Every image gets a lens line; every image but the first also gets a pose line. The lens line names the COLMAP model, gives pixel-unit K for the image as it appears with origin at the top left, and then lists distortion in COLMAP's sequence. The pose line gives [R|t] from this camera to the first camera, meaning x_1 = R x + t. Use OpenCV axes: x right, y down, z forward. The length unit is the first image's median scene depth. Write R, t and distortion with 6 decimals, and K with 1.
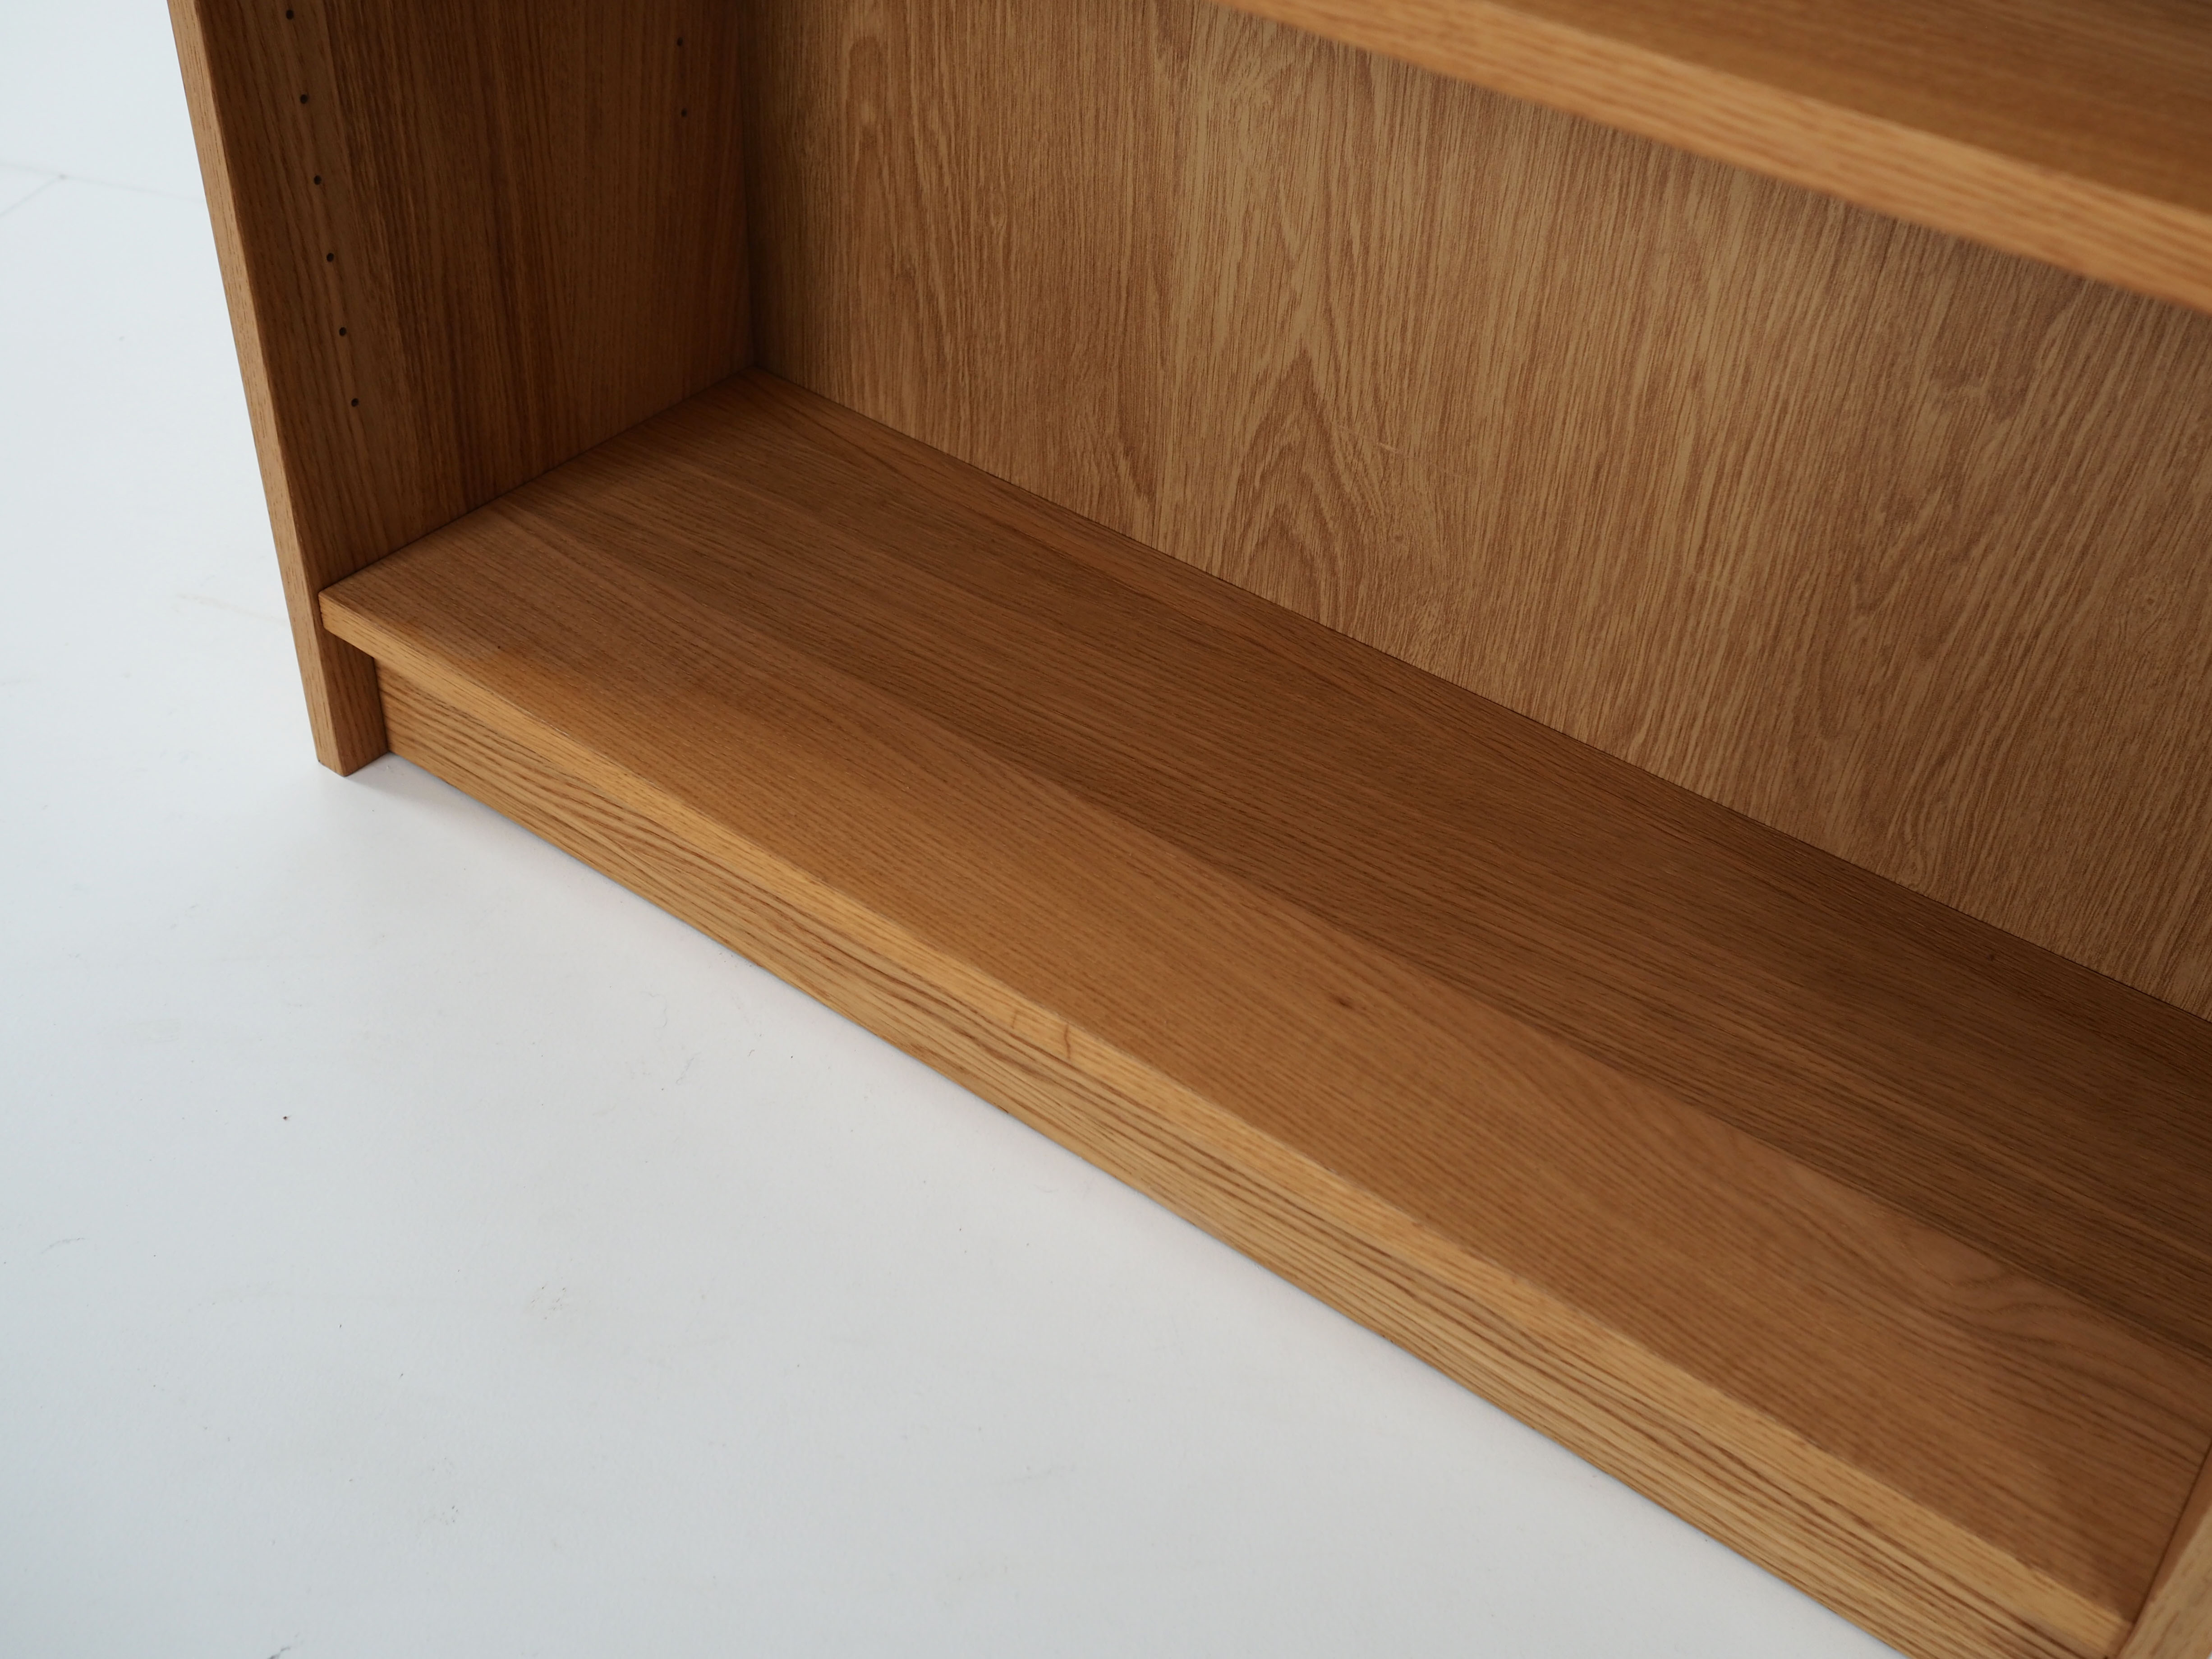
lens RADIAL K [[2378.7, 0, 1143.9], [0, 2378.7, 738.3], [0, 0, 1]] dist [-0.023000, 0.025595]
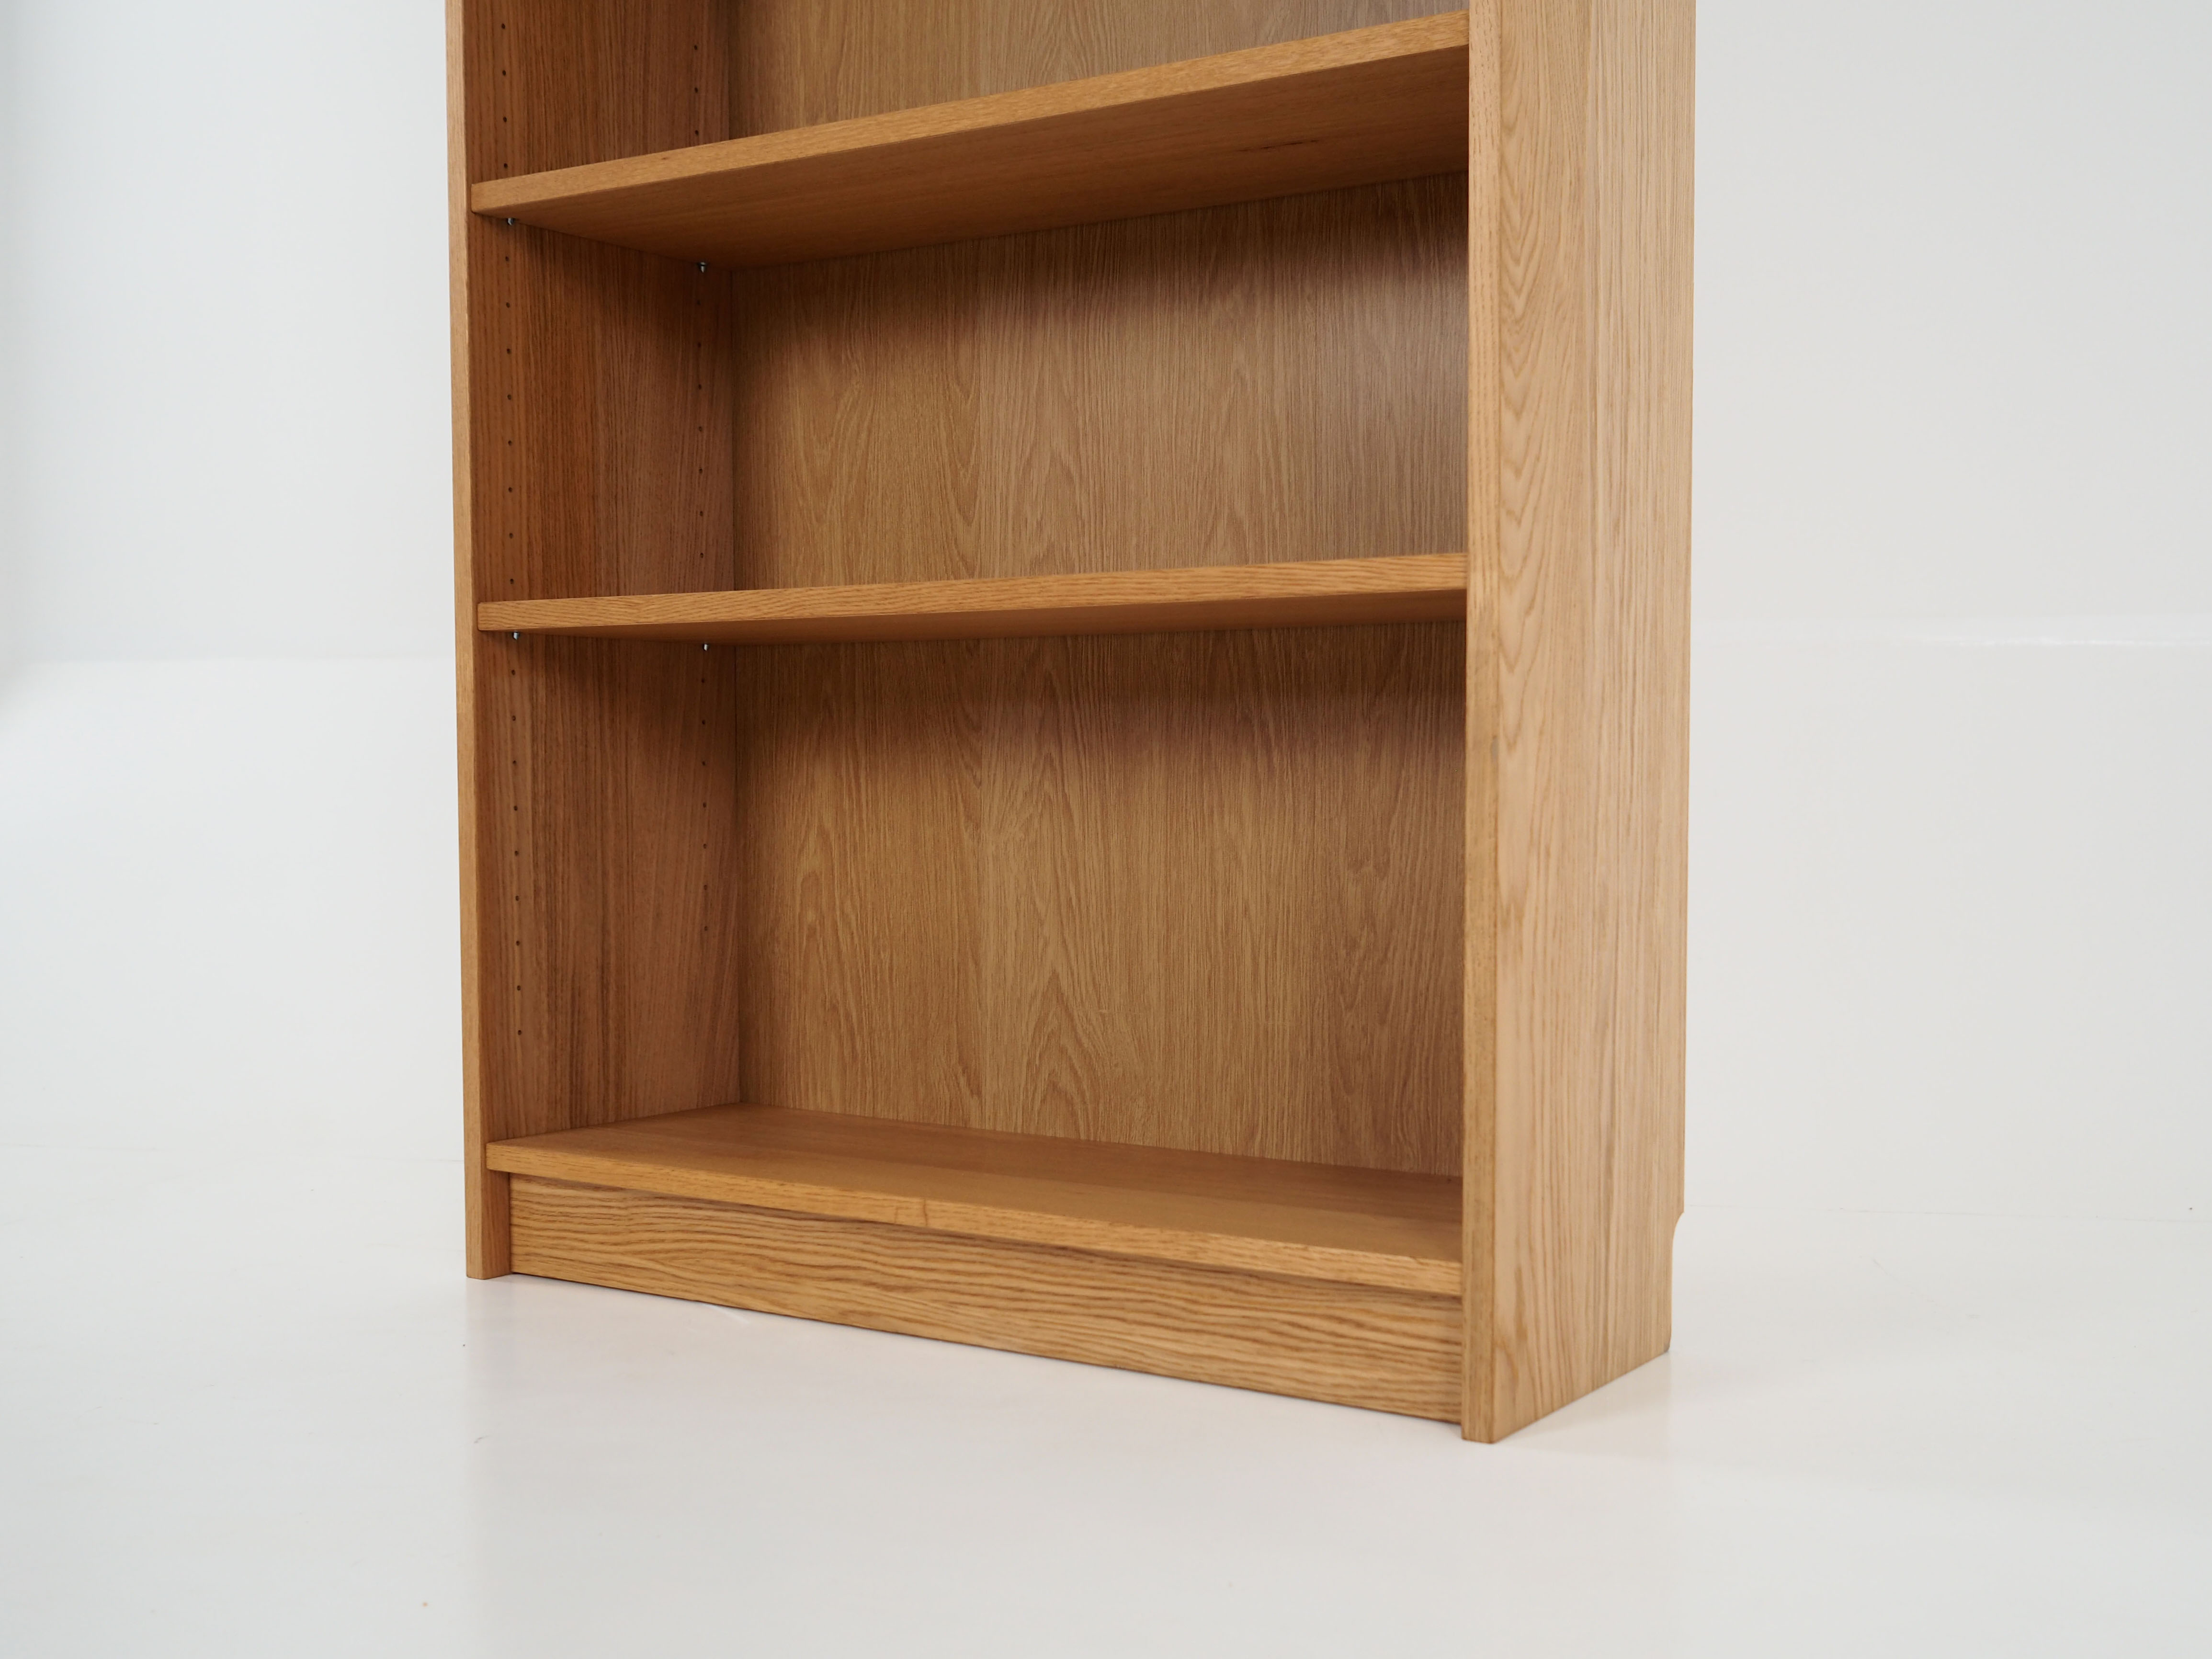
lens RADIAL K [[2508.8, 0, 1238.9], [0, 2508.8, 831.4], [0, 0, 1]] dist [-0.019652, -0.016484]
pose [[0.994592, -0.065137, 0.080894, 0.059901], [0.100268, 0.805246, -0.584401, 0.887264], [-0.027073, 0.589352, 0.807423, -0.613623]]
